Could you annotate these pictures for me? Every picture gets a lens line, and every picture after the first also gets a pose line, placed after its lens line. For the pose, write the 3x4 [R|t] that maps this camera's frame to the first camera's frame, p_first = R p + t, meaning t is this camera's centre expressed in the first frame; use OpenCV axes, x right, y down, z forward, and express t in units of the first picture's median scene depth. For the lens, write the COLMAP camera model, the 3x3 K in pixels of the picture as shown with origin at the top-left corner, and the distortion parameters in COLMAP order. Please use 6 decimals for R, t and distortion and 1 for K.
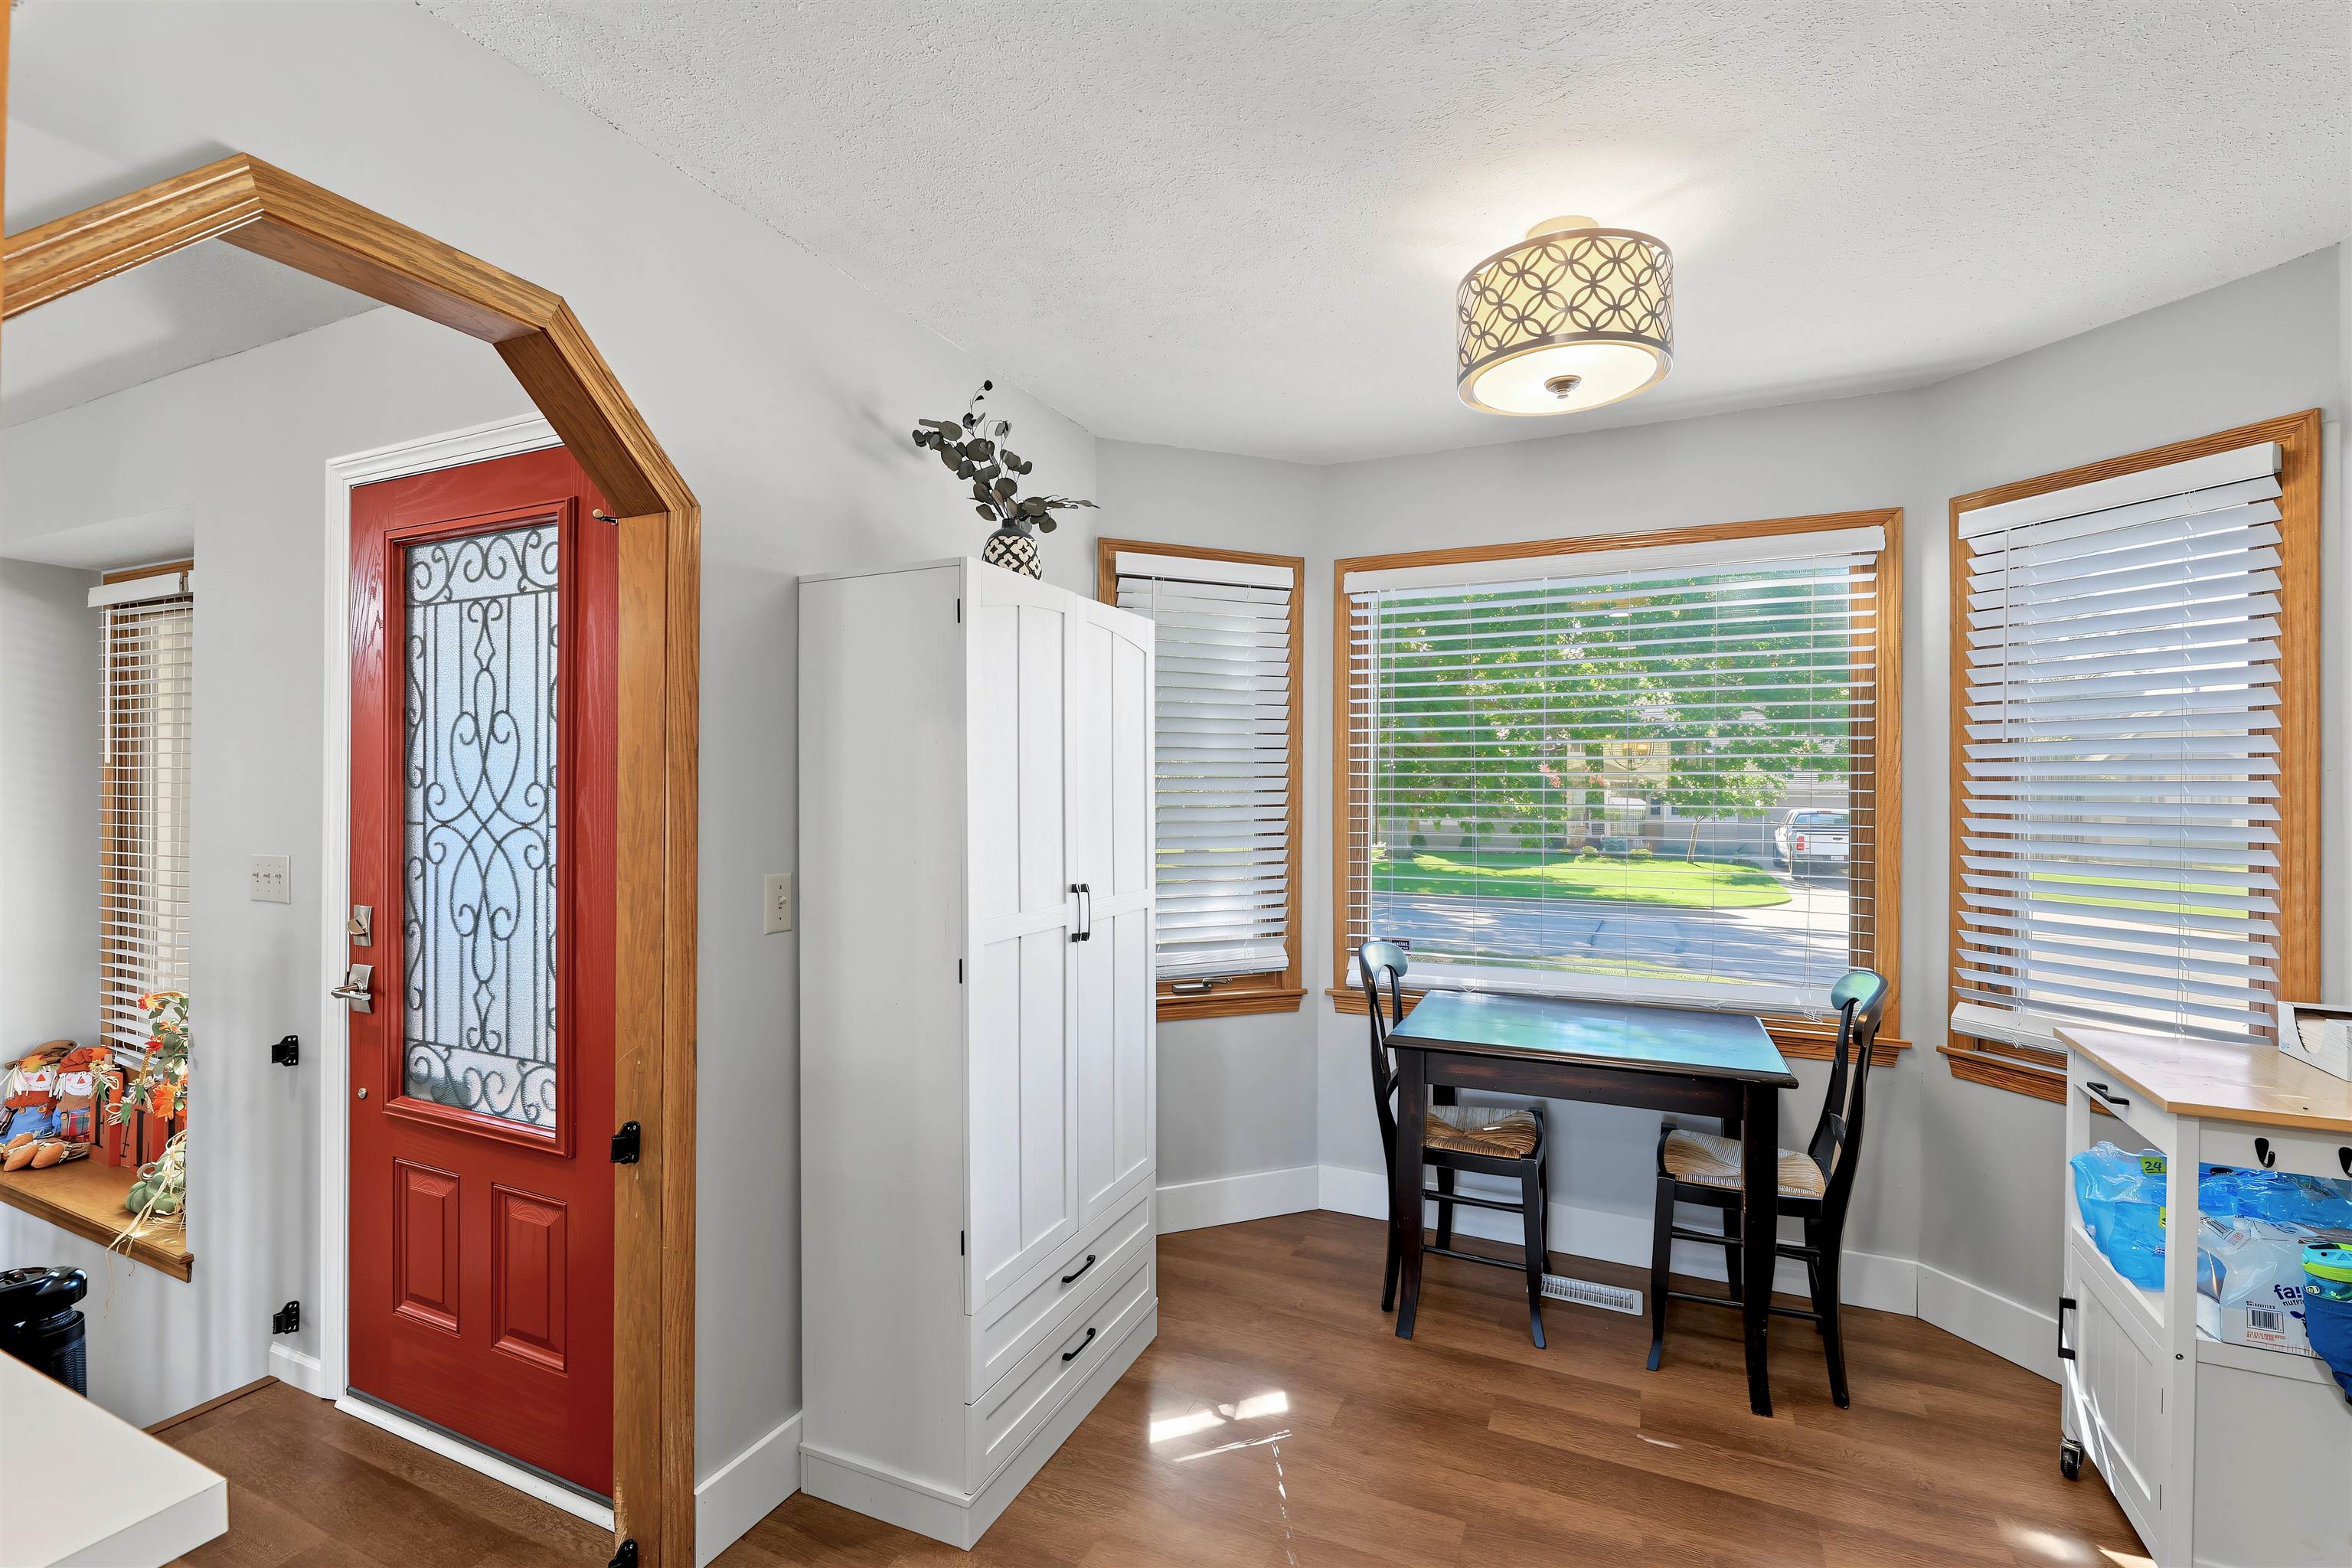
lens RADIAL K [[1026.1, 0, 1175.7], [0, 1026.1, 777.4], [0, 0, 1]] dist [-0.007294, -0.000379]
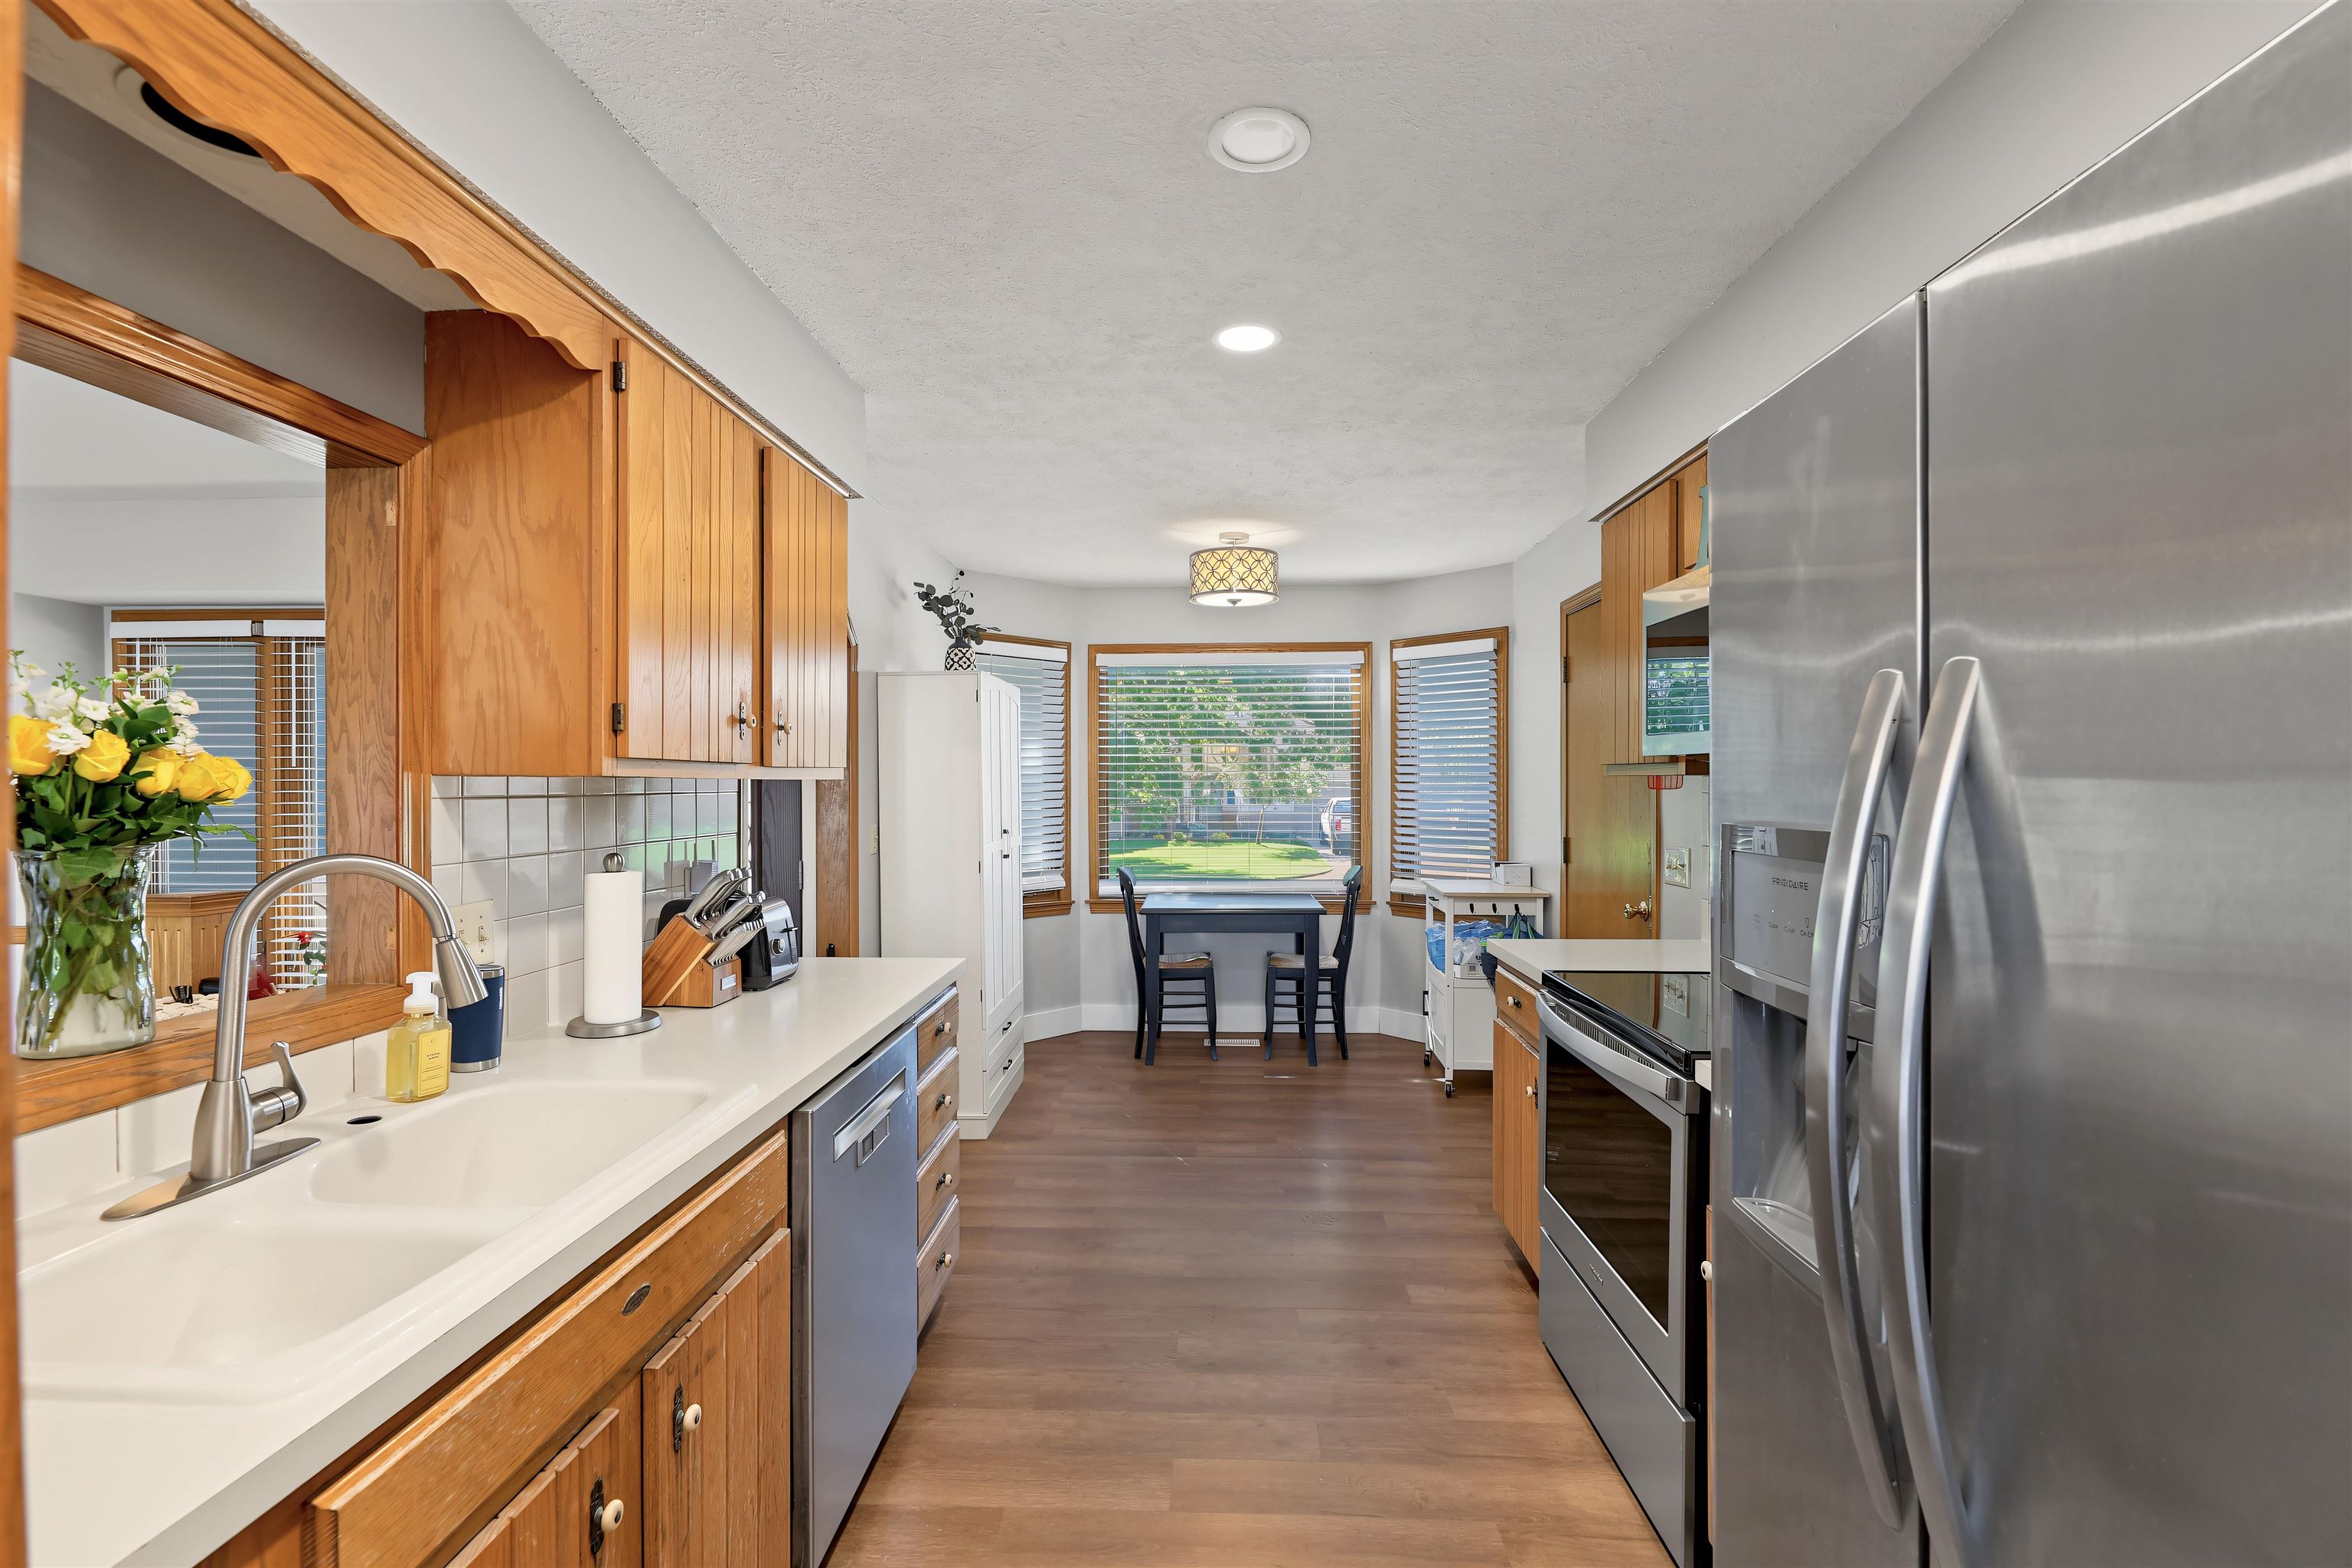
lens RADIAL K [[1026.1, 0, 1175.0], [0, 1026.1, 778.5], [0, 0, 1]] dist [-0.007294, -0.000379]
pose [[0.925541, -0.005864, 0.378602, -0.448513], [0.003779, 0.999973, 0.006249, -0.003531], [-0.378628, -0.004353, 0.925539, -0.780219]]
